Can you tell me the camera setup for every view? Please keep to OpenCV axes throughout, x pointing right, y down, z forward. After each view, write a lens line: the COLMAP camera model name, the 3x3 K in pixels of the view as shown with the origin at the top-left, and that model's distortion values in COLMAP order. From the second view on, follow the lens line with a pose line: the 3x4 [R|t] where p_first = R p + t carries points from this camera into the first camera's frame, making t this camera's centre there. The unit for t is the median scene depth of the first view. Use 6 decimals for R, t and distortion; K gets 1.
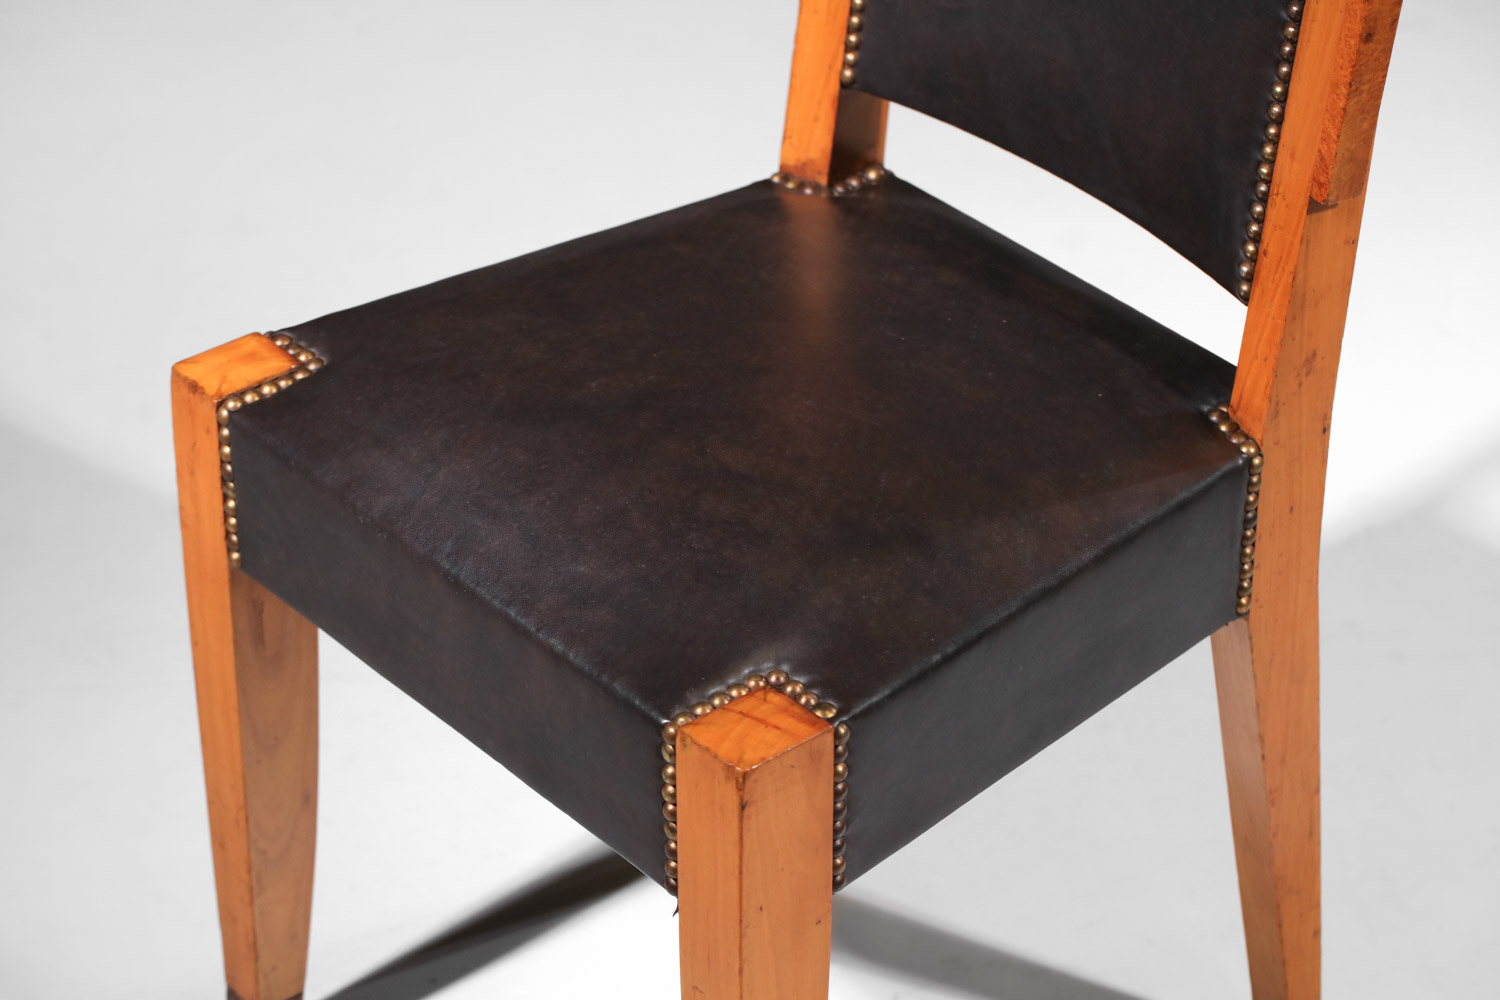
lens RADIAL K [[4372.5, 0, 750.3], [0, 4372.5, 499.2], [0, 0, 1]] dist [-0.072612, 0.000000]
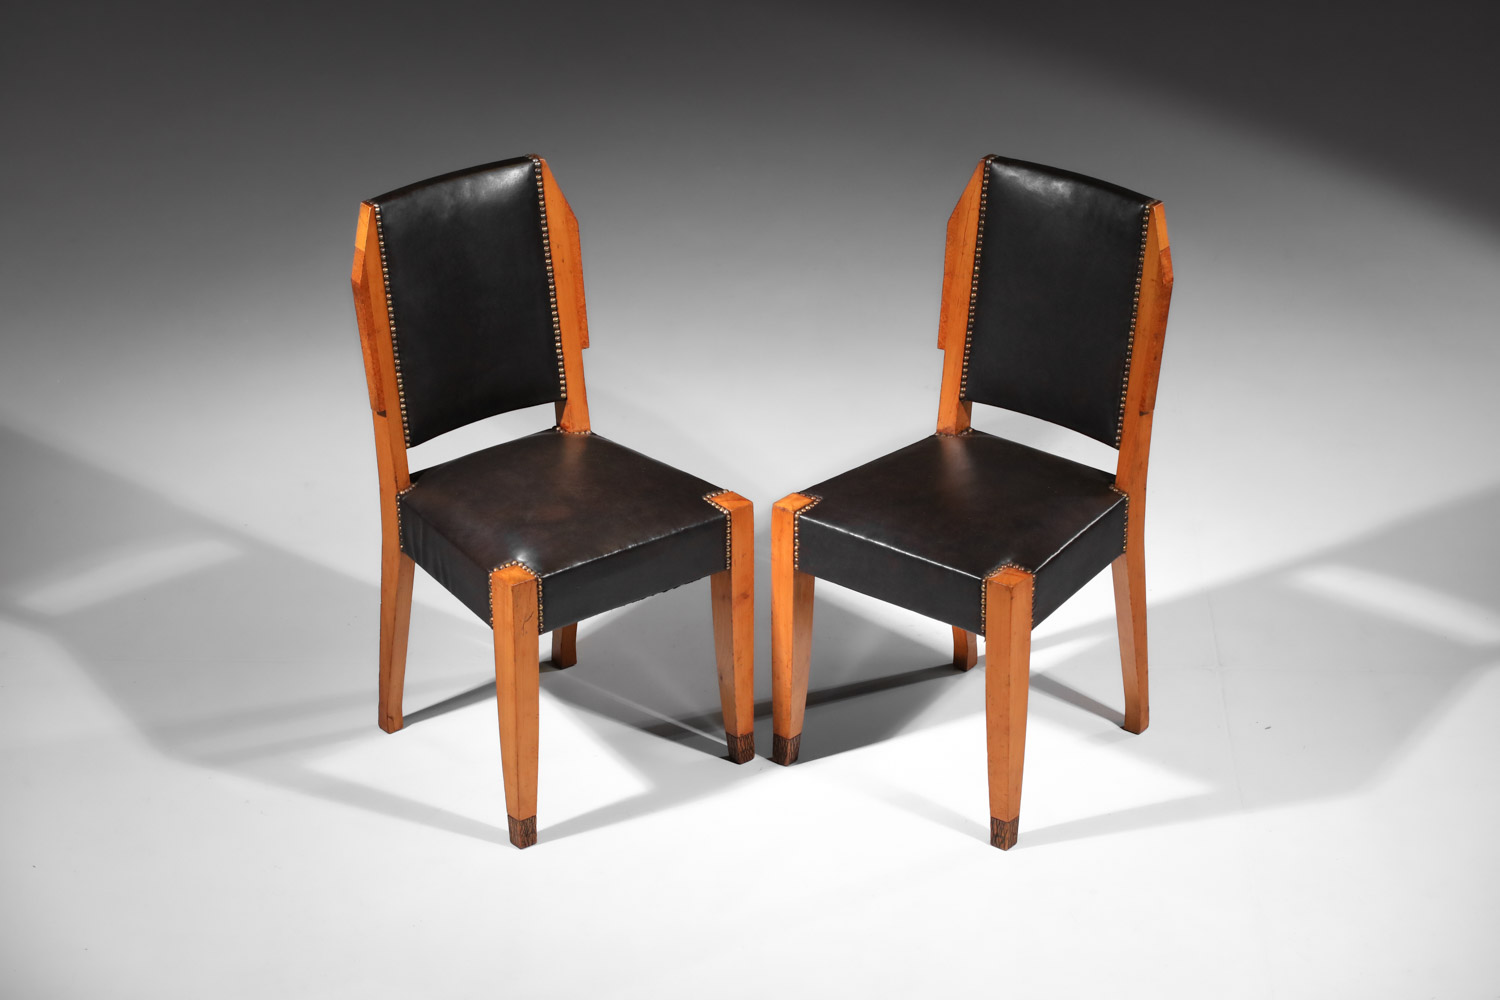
lens RADIAL K [[4372.5, 0, 750.1], [0, 4372.5, 500.5], [0, 0, 1]] dist [-0.072612, 0.000000]
pose [[0.980273, -0.089074, 0.176441, -0.698315], [0.109973, 0.987555, -0.112433, 0.313292], [-0.164231, 0.129618, 0.977869, -2.008506]]
